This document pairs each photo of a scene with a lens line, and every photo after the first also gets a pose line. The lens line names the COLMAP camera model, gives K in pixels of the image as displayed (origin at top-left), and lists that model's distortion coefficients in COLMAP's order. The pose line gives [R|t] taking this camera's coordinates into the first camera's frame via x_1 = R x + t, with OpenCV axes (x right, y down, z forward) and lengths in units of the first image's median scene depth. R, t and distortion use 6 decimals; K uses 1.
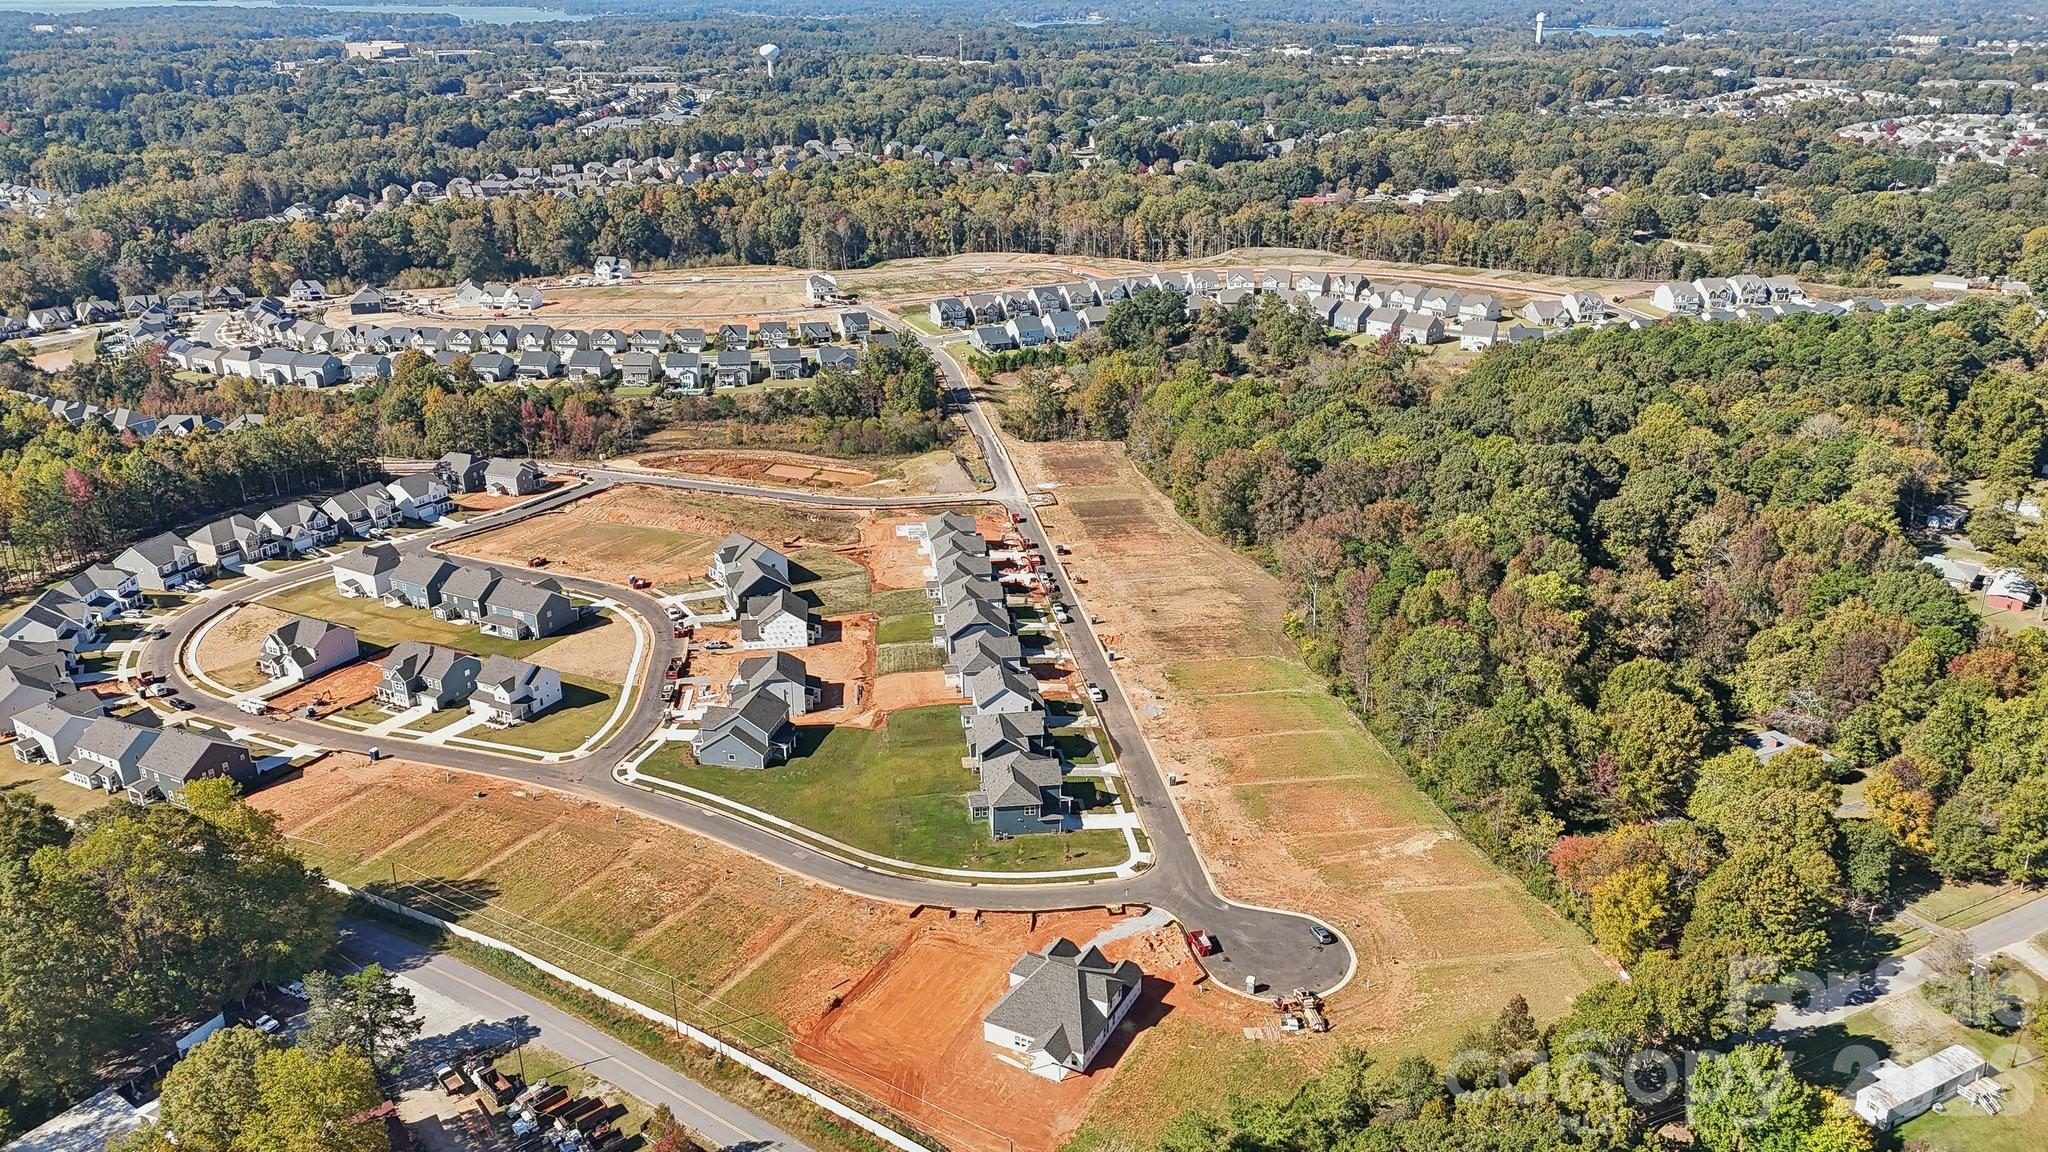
lens RADIAL K [[1528.3, 0, 1024.0], [0, 1528.3, 576.0], [0, 0, 1]] dist [0.067835, -0.061703]
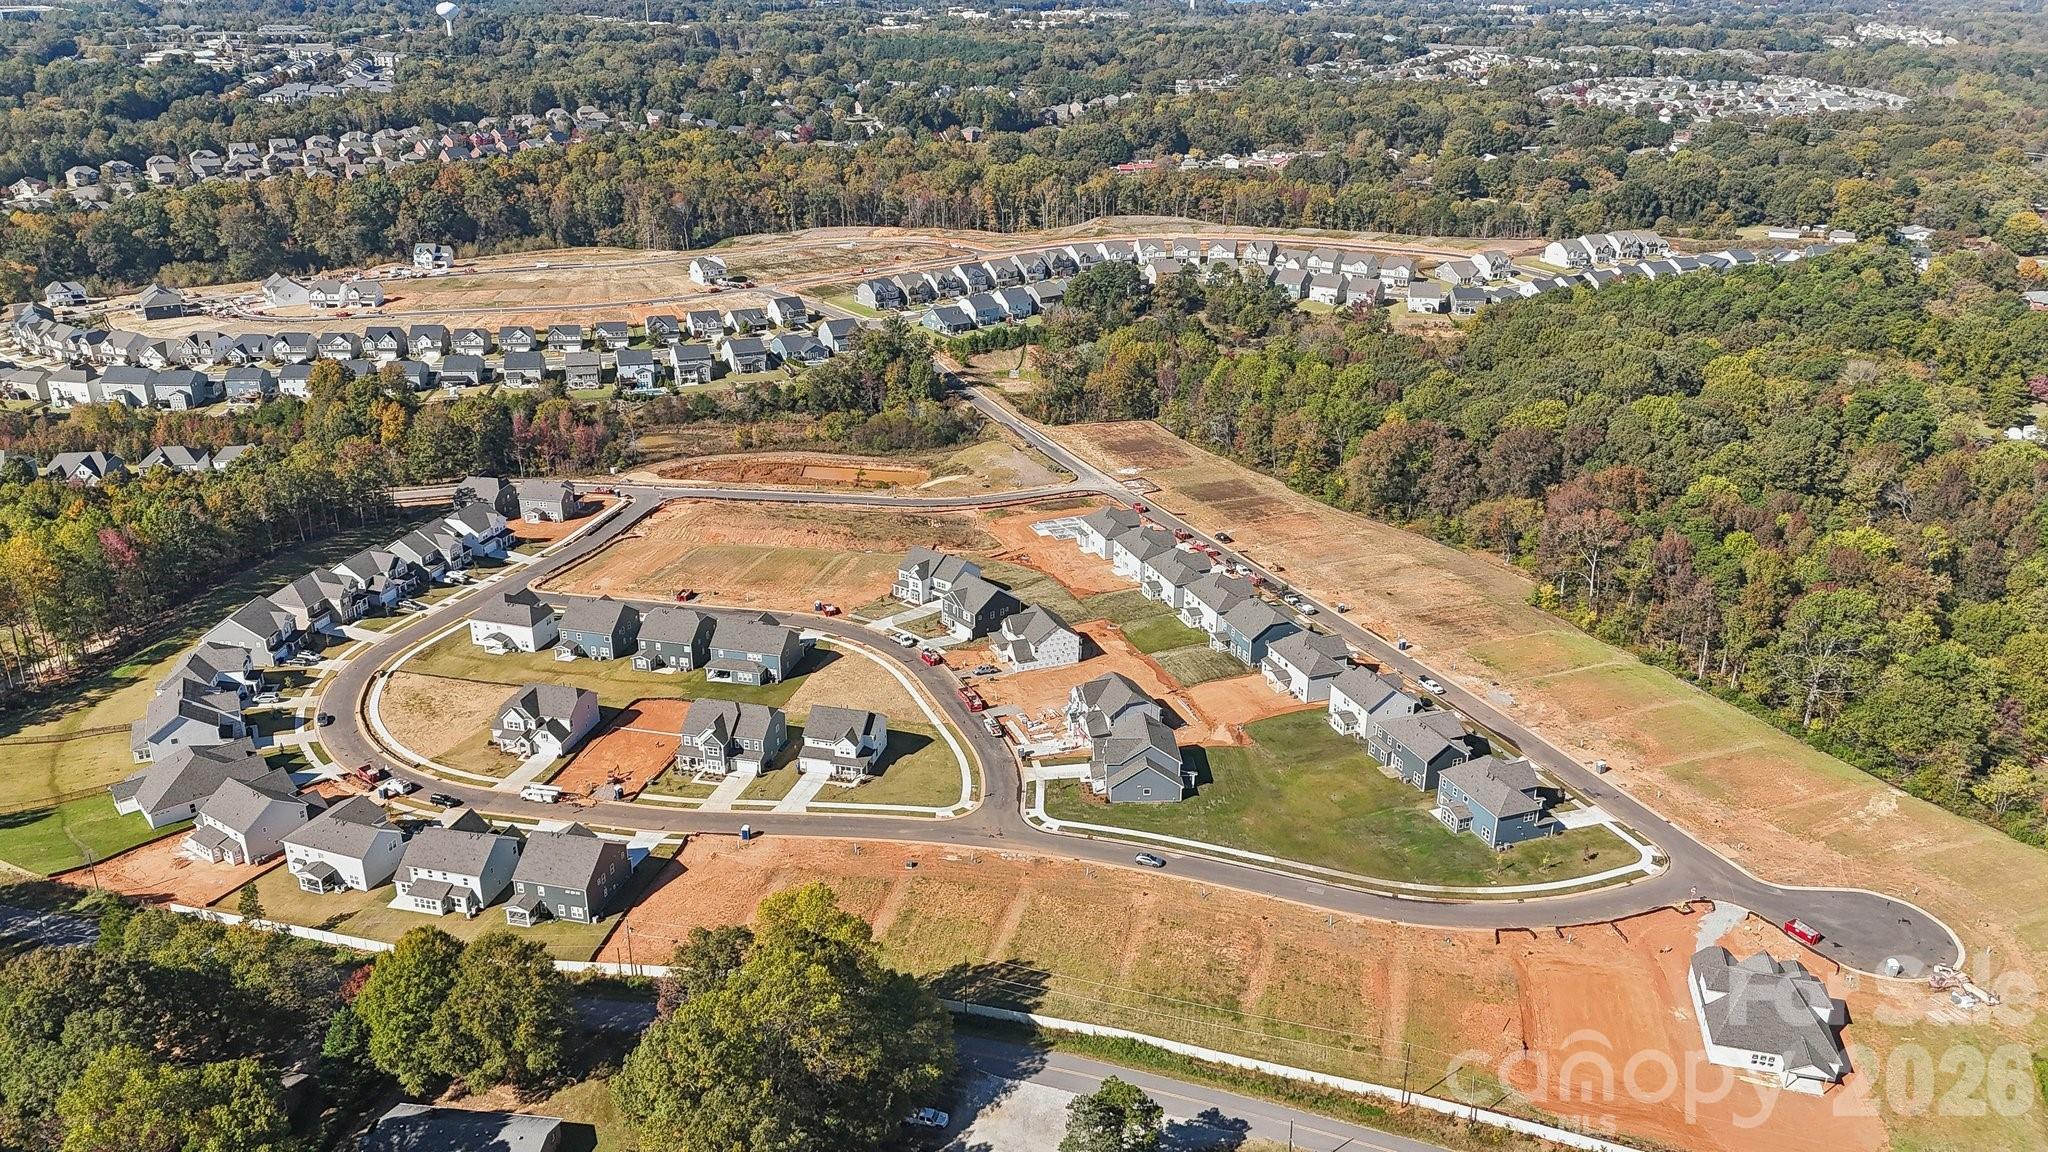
lens RADIAL K [[1528.3, 0, 1024.0], [0, 1528.3, 576.0], [0, 0, 1]] dist [0.067835, -0.061703]
pose [[0.969387, -0.080536, 0.231955, -0.204116], [0.075360, 0.996671, 0.031105, -0.020352], [-0.233688, -0.012673, 0.972229, 0.051293]]
